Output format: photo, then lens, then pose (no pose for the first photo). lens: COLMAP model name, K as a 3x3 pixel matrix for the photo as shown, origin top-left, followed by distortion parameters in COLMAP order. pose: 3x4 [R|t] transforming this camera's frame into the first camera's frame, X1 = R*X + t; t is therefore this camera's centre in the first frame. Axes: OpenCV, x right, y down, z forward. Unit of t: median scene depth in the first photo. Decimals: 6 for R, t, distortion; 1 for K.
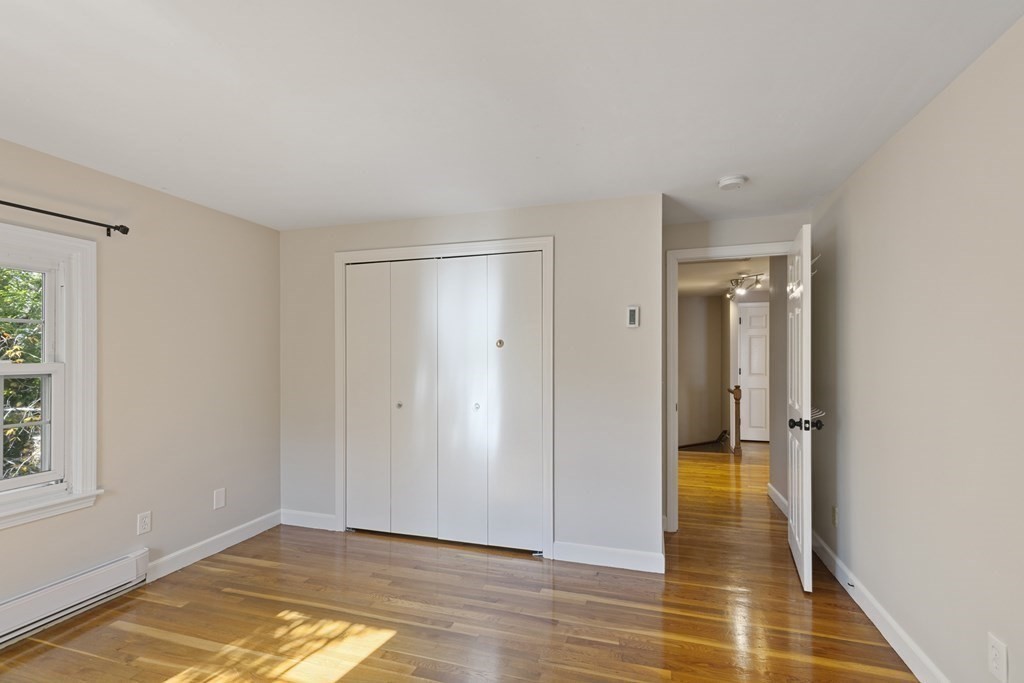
lens RADIAL K [[469.2, 0, 511.2], [0, 469.2, 355.0], [0, 0, 1]] dist [0.007949, -0.000556]
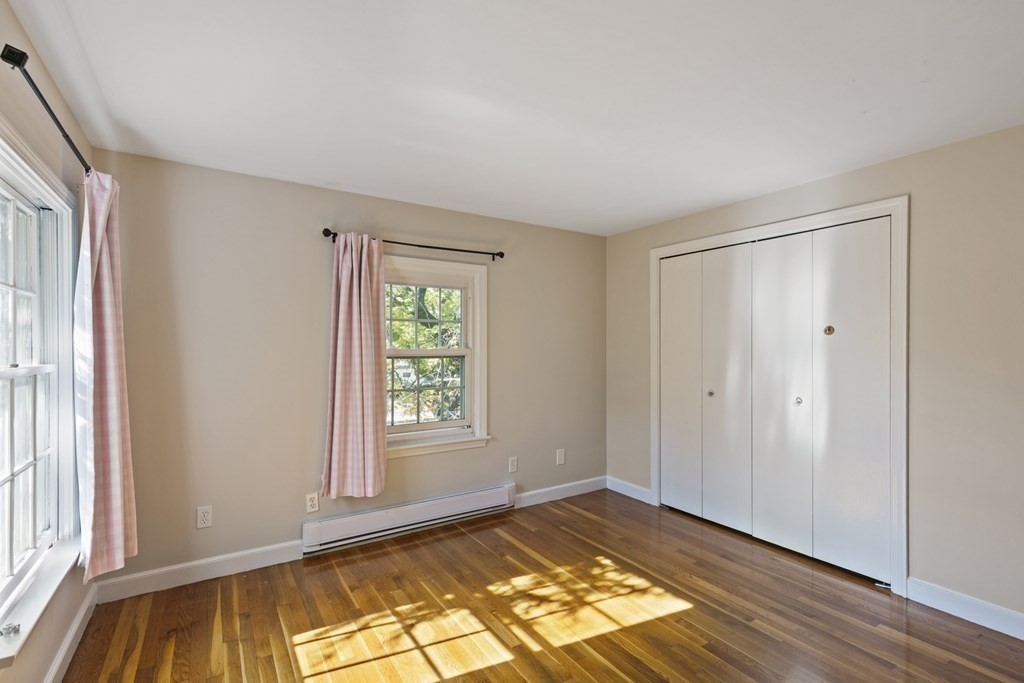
lens RADIAL K [[465.7, 0, 510.9], [0, 465.7, 347.2], [0, 0, 1]] dist [0.004279, -0.000458]
pose [[0.767437, 0.005479, -0.641101, 0.093391], [-0.000105, 0.999965, 0.008420, -0.000294], [0.641124, -0.006394, 0.767410, -0.052258]]
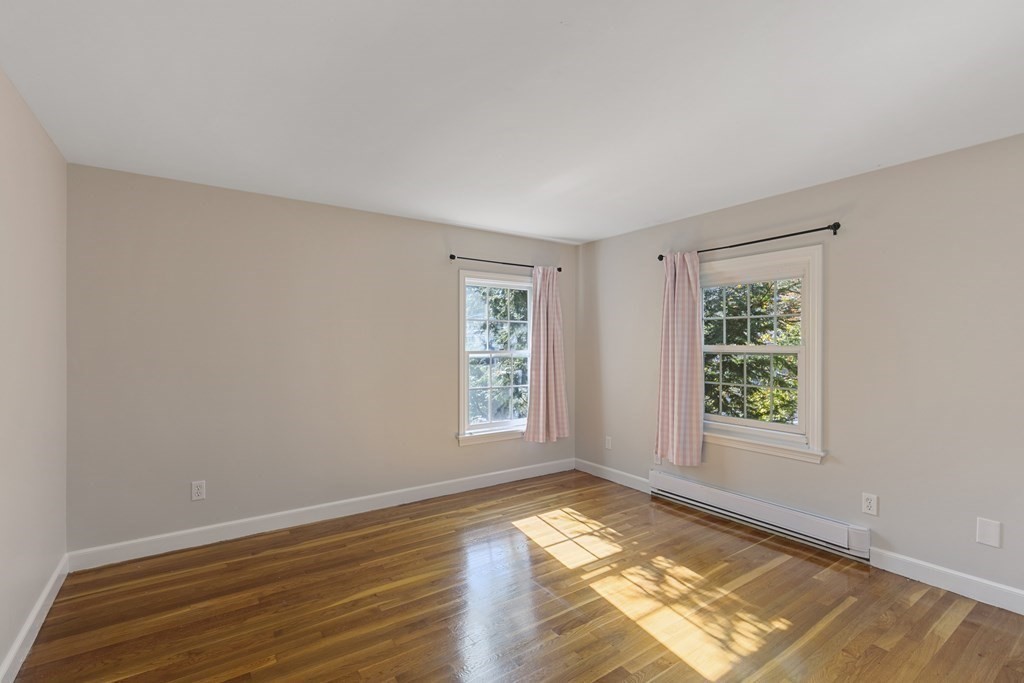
lens RADIAL K [[471.5, 0, 510.6], [0, 471.5, 343.8], [0, 0, 1]] dist [0.002133, 0.000100]
pose [[-0.612467, -0.001462, -0.790494, 0.511990], [-0.001880, 0.999998, -0.000394, 0.013200], [0.790494, 0.001245, -0.612469, 1.037976]]
